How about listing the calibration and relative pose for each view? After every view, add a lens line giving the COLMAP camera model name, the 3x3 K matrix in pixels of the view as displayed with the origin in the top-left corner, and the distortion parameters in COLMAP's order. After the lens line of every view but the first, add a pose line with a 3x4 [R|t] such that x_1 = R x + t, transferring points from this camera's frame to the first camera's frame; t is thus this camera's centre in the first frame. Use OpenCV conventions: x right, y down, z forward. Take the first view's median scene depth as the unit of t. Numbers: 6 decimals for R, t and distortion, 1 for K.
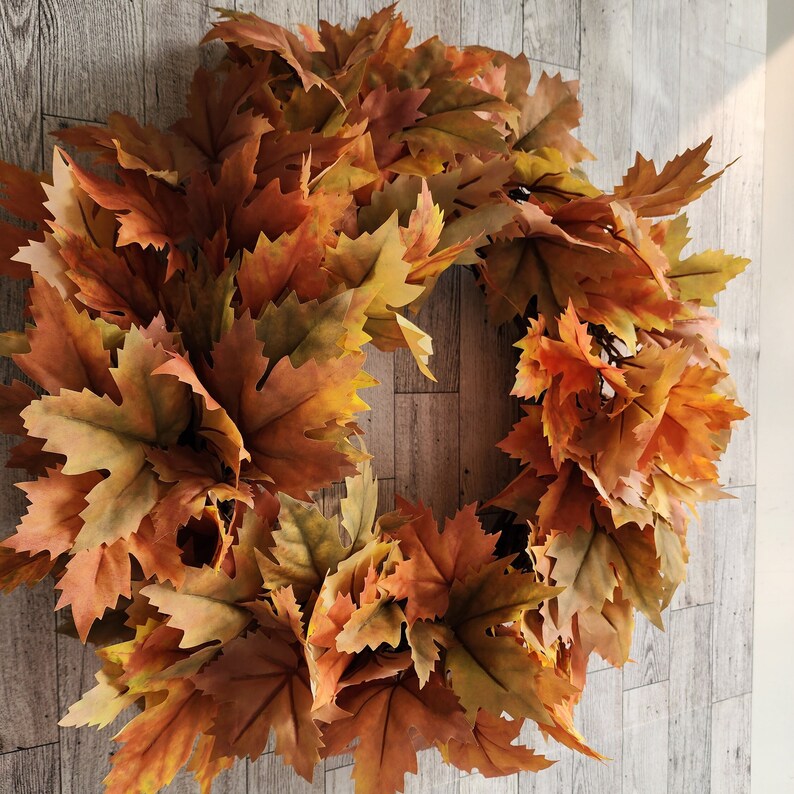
lens RADIAL K [[727.5, 0, 398.0], [0, 727.5, 417.2], [0, 0, 1]] dist [0.048041, -0.062342]
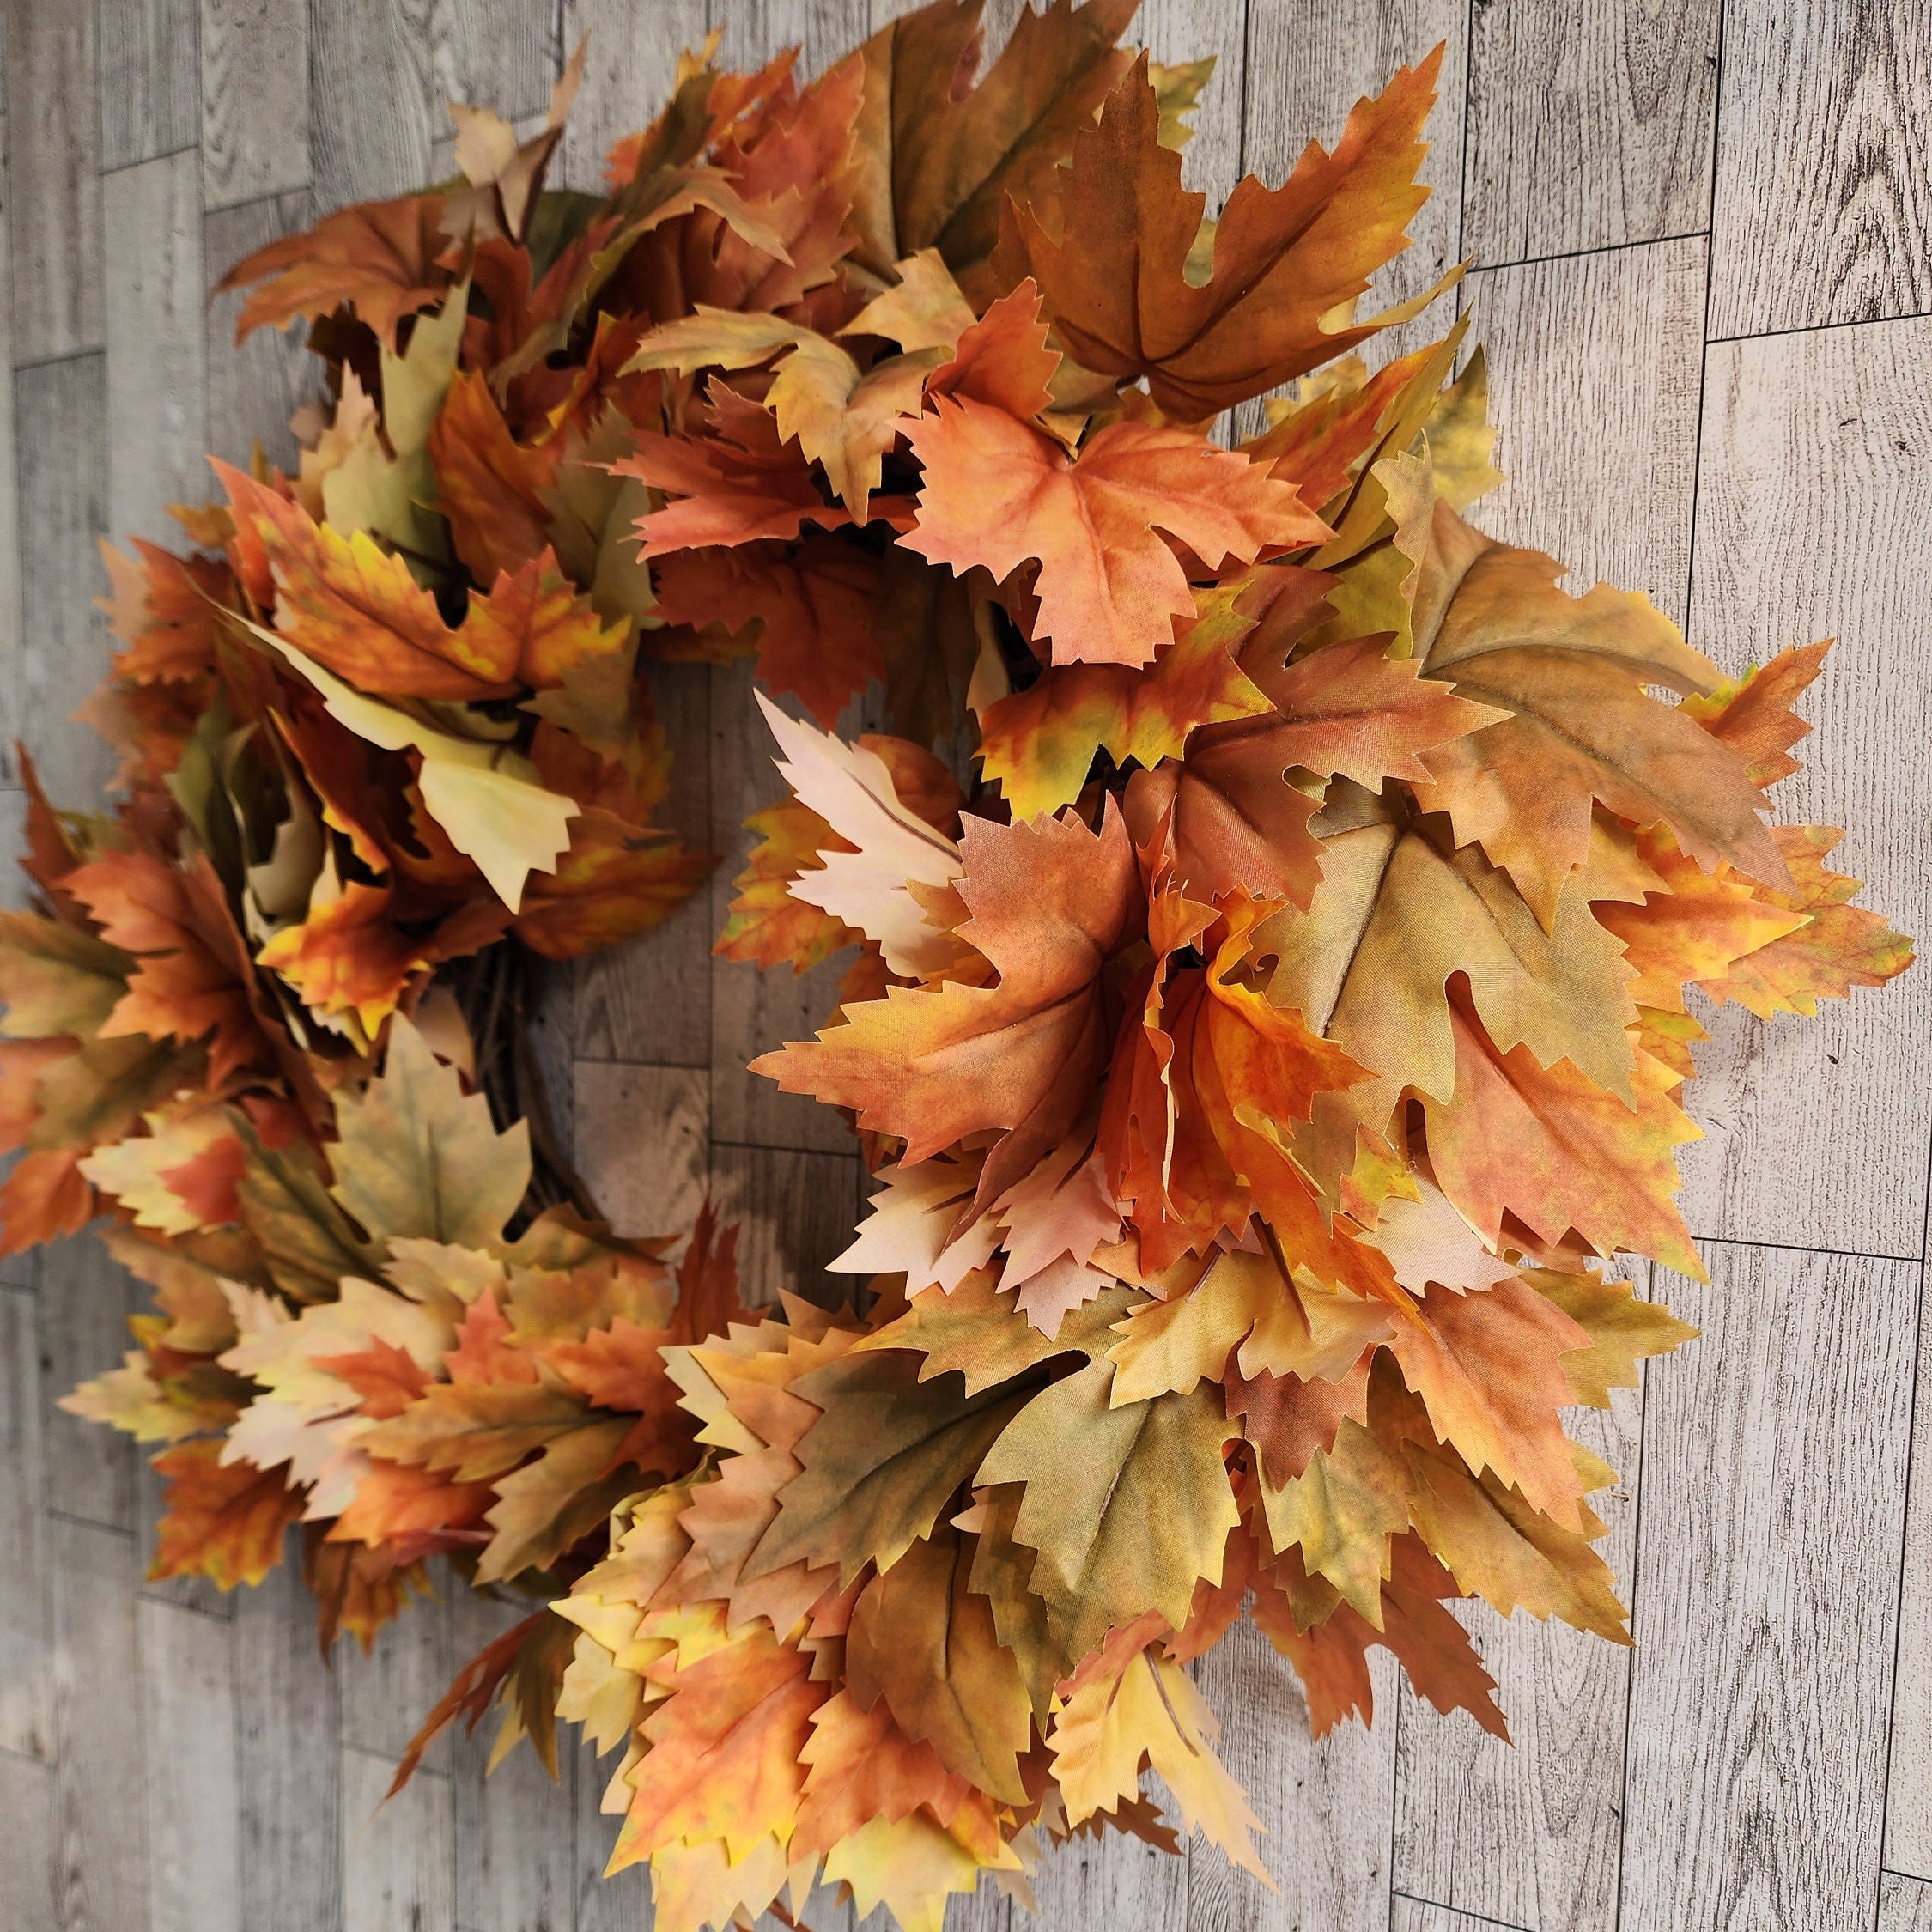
lens RADIAL K [[1786.8, 0, 971.2], [0, 1786.8, 1086.3], [0, 0, 1]] dist [0.046020, -0.062620]
pose [[0.545274, 0.096345, -0.832703, 1.065911], [-0.065865, 0.995226, 0.072020, -0.039945], [0.835666, 0.015575, 0.549016, 0.614025]]
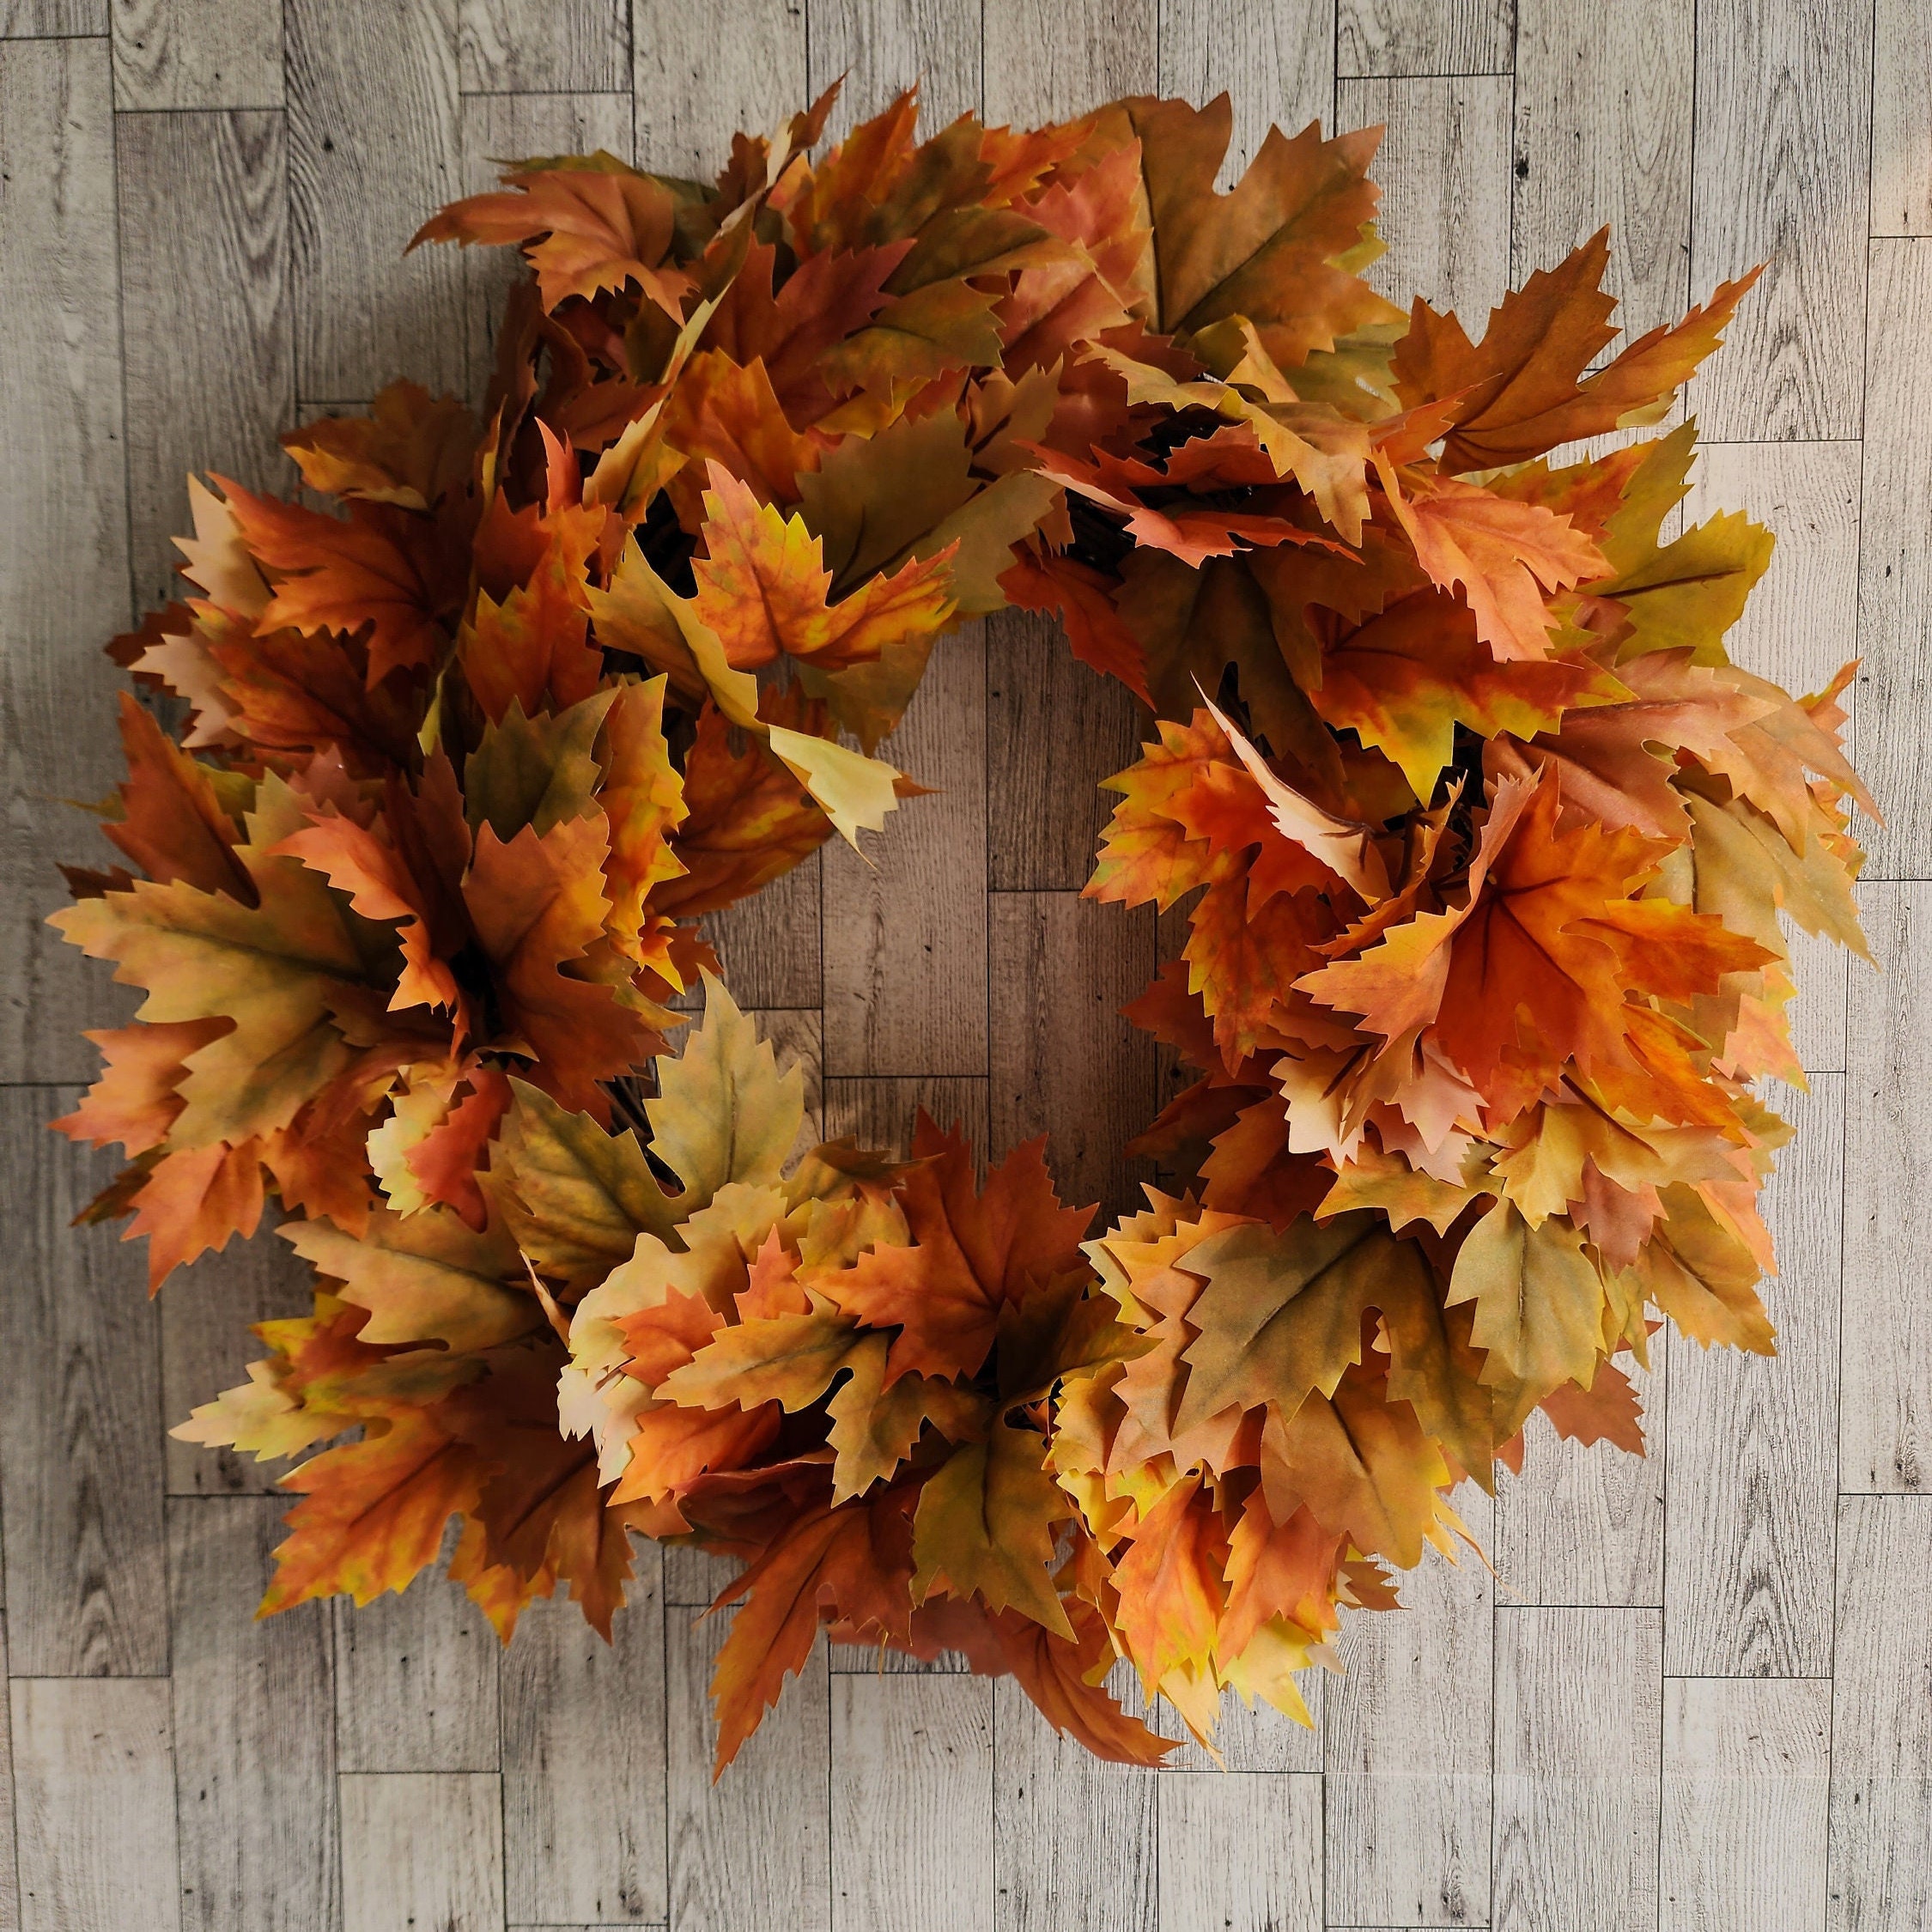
lens RADIAL K [[1763.7, 0, 966.0], [0, 1763.7, 966.0], [0, 0, 1]] dist [0.065171, -0.085116]
pose [[0.877434, 0.027892, -0.478885, 0.631386], [-0.021898, 0.999596, 0.018097, -0.006741], [0.479197, -0.005392, 0.877691, 0.019946]]
